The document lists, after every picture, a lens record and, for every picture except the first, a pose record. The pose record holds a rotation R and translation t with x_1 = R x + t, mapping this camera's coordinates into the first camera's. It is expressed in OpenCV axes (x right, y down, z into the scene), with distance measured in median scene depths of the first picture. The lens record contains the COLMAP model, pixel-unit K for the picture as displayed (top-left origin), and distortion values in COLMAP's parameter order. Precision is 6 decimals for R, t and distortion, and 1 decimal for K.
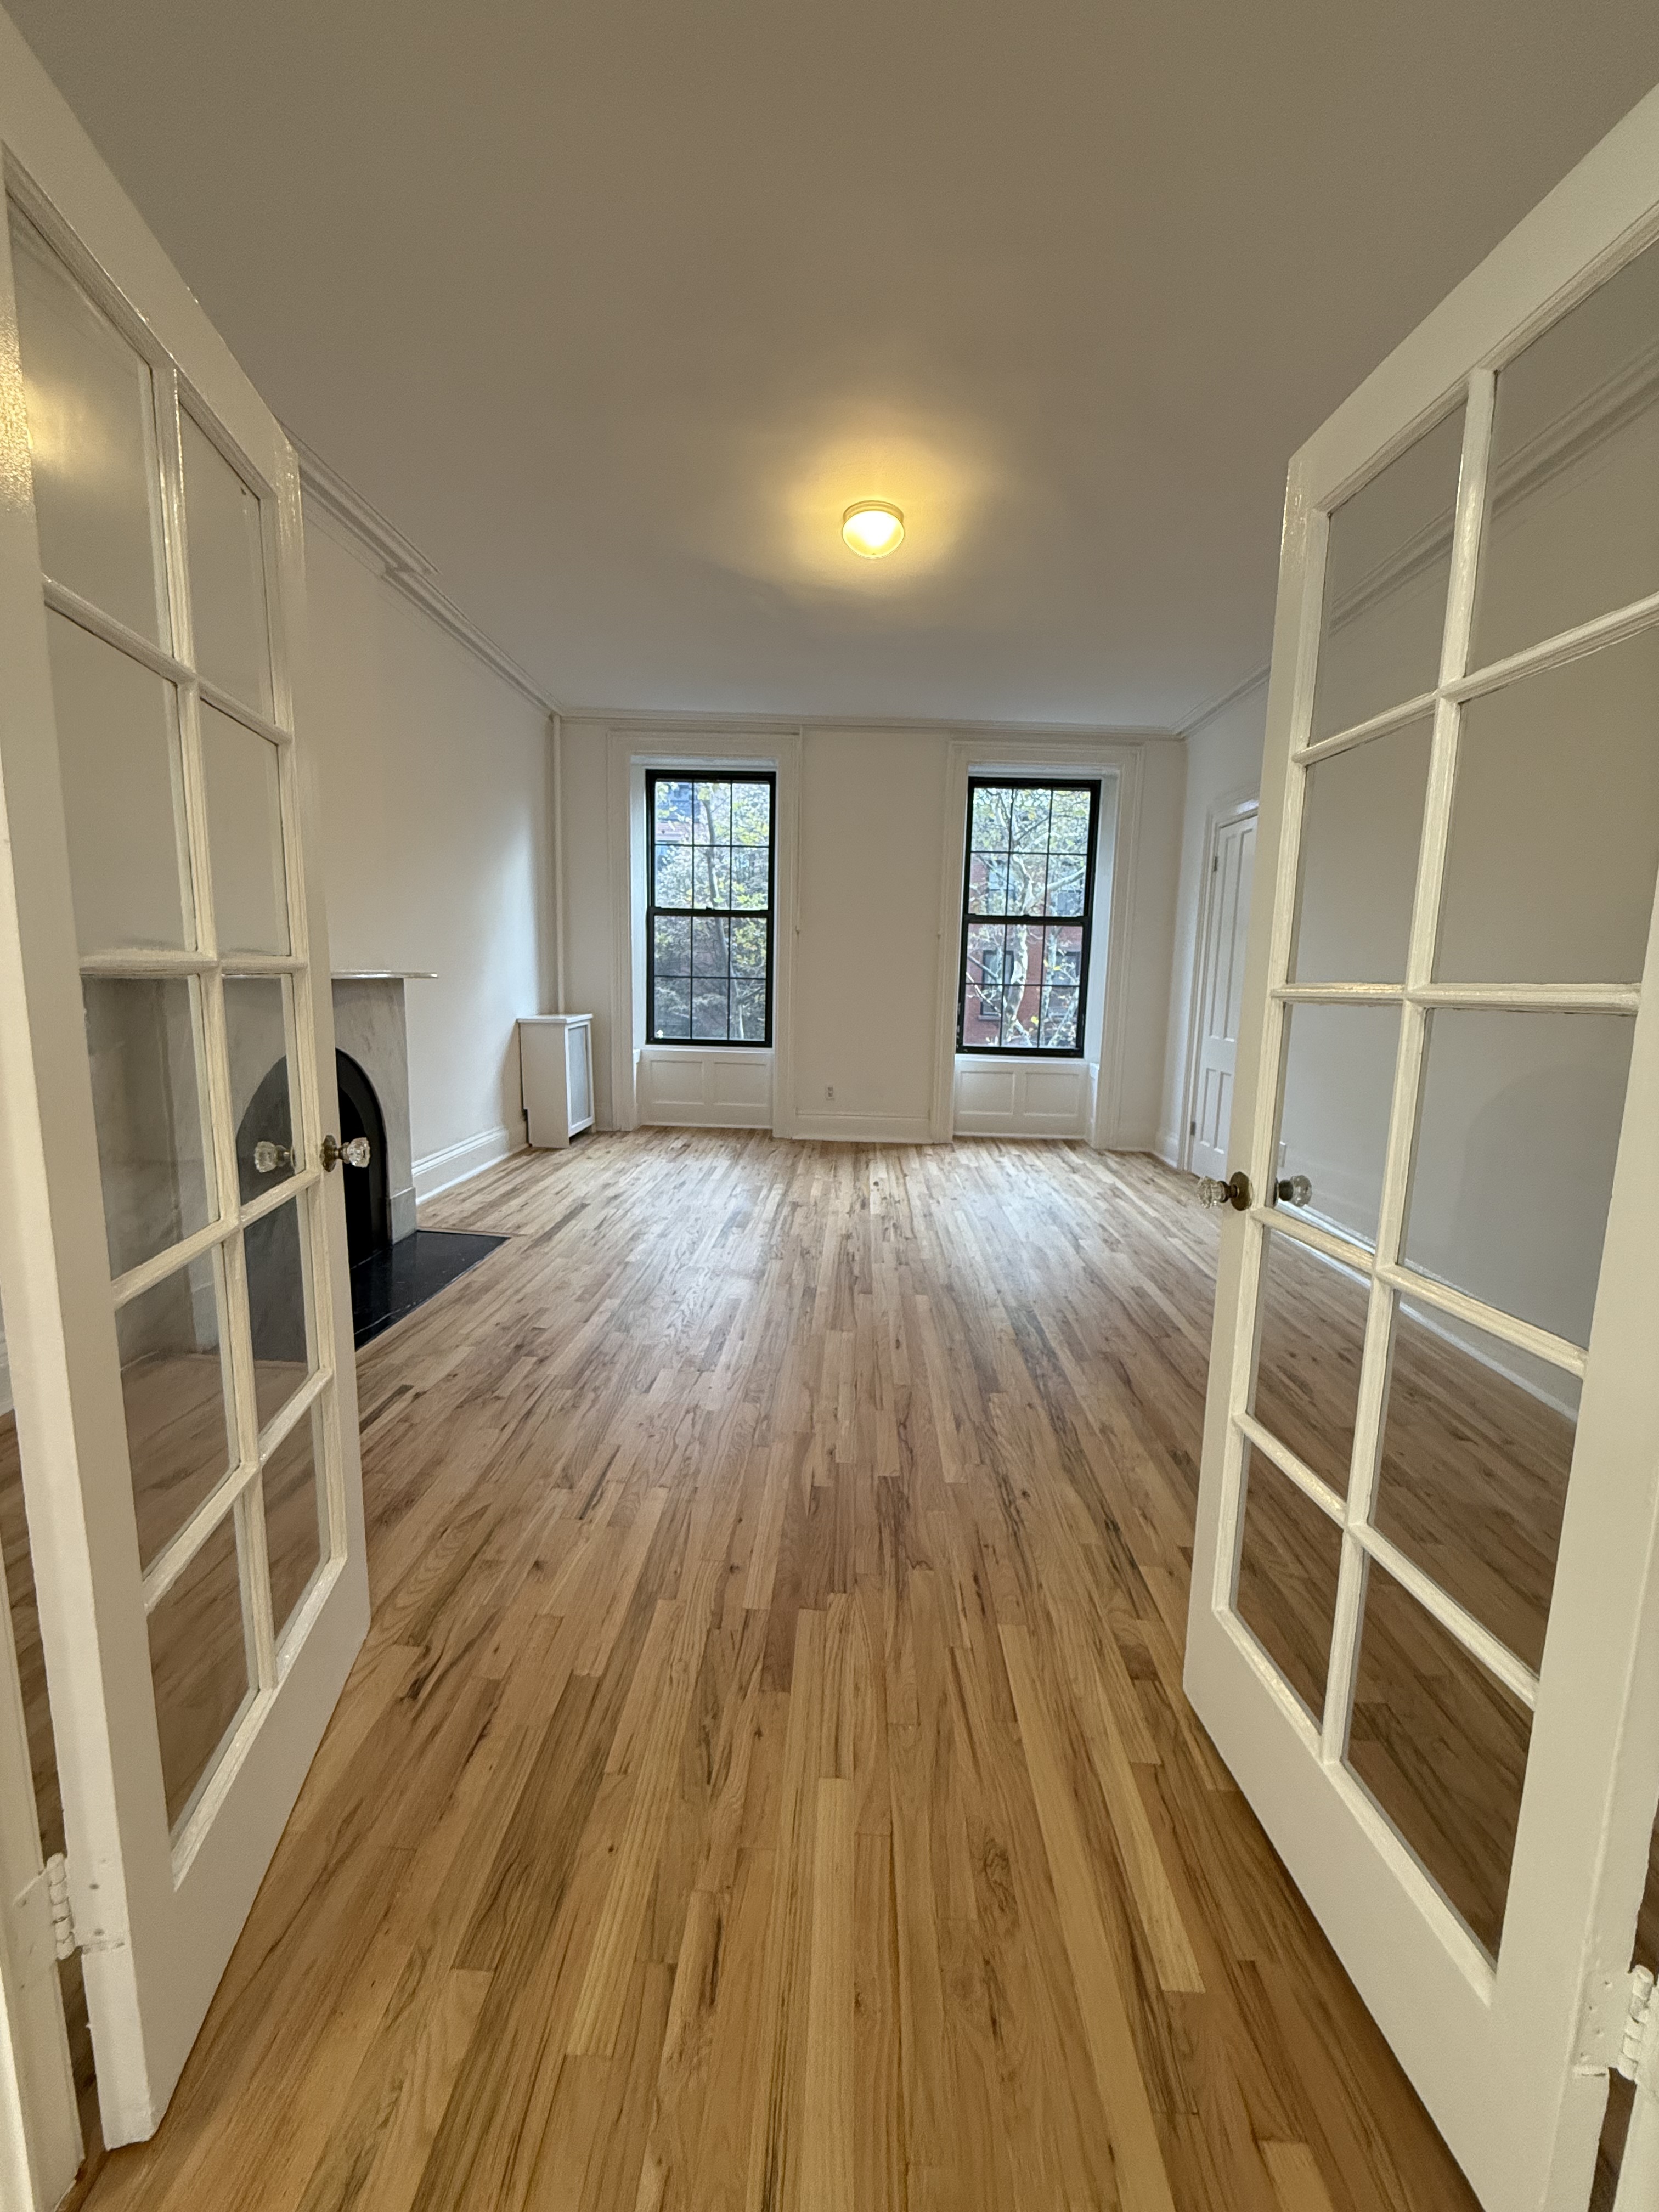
lens RADIAL K [[881.5, 0, 833.3], [0, 881.5, 1103.5], [0, 0, 1]] dist [-0.002261, 0.000739]
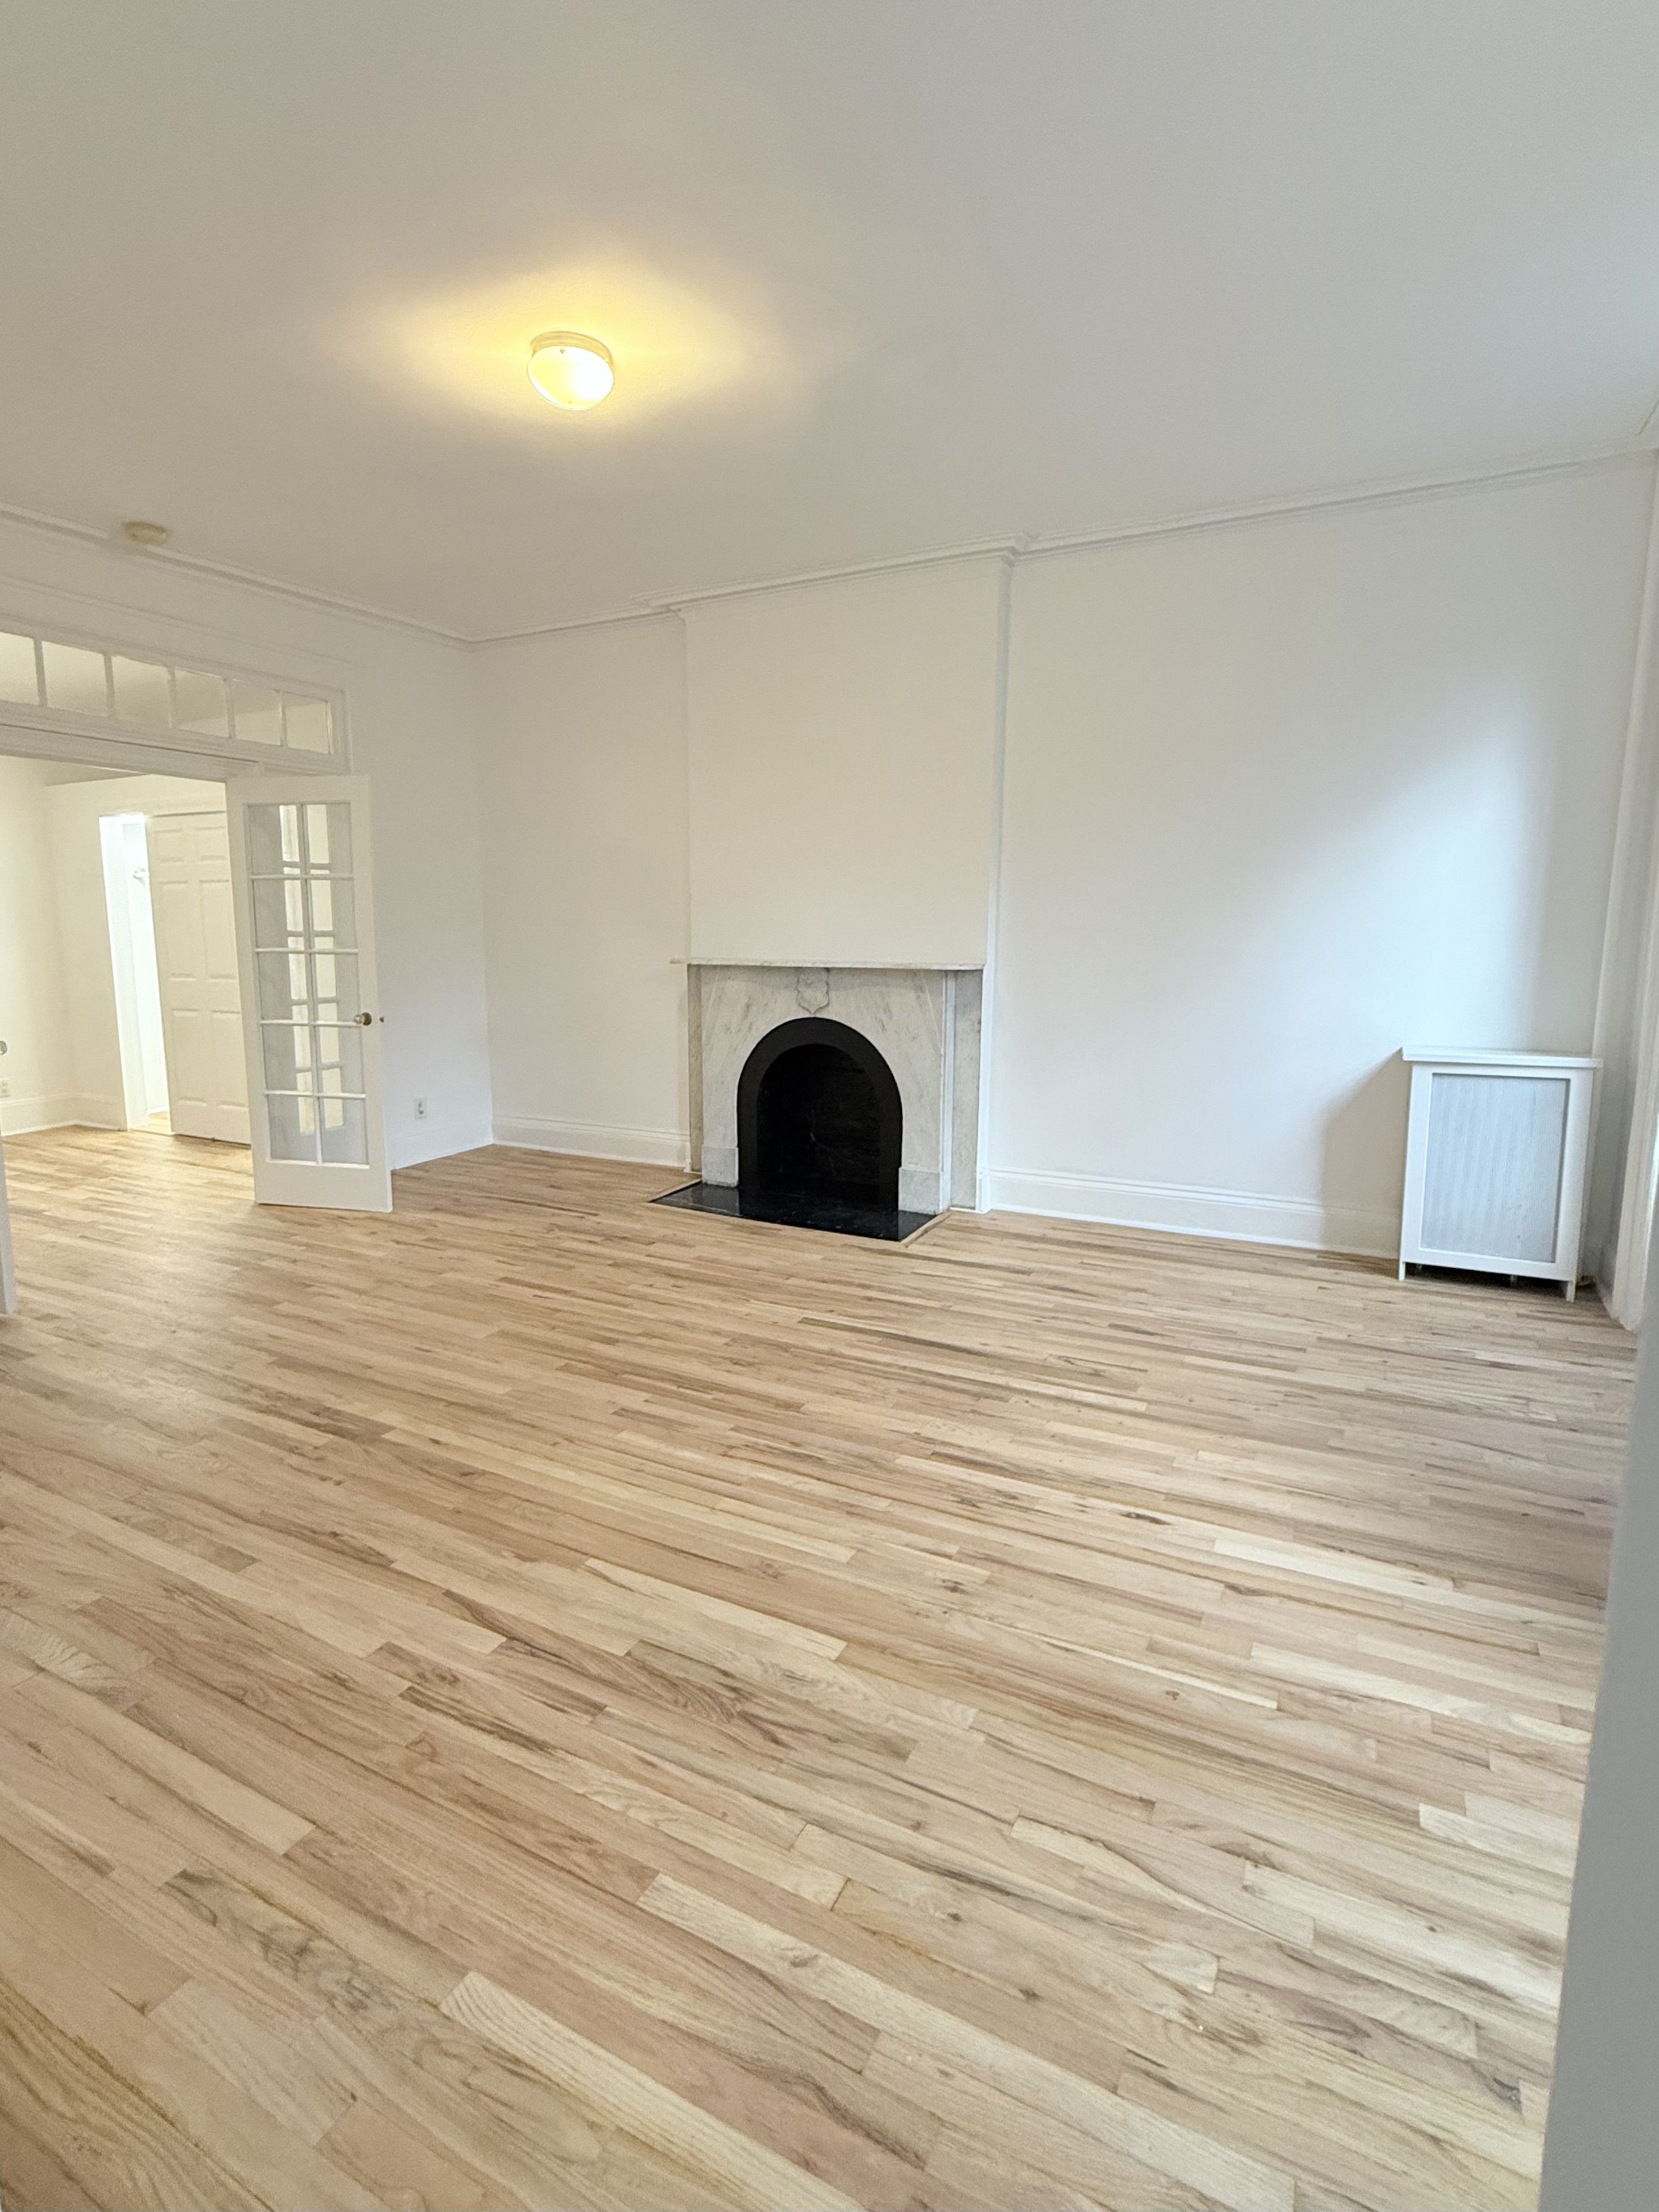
lens RADIAL K [[1042.3, 0, 850.7], [0, 1042.3, 1096.9], [0, 0, 1]] dist [0.002483, 0.000499]
pose [[-0.425345, 0.106795, -0.898708, 0.702171], [-0.148444, 0.971332, 0.185681, -0.216695], [0.892774, 0.212387, -0.397299, 1.480570]]
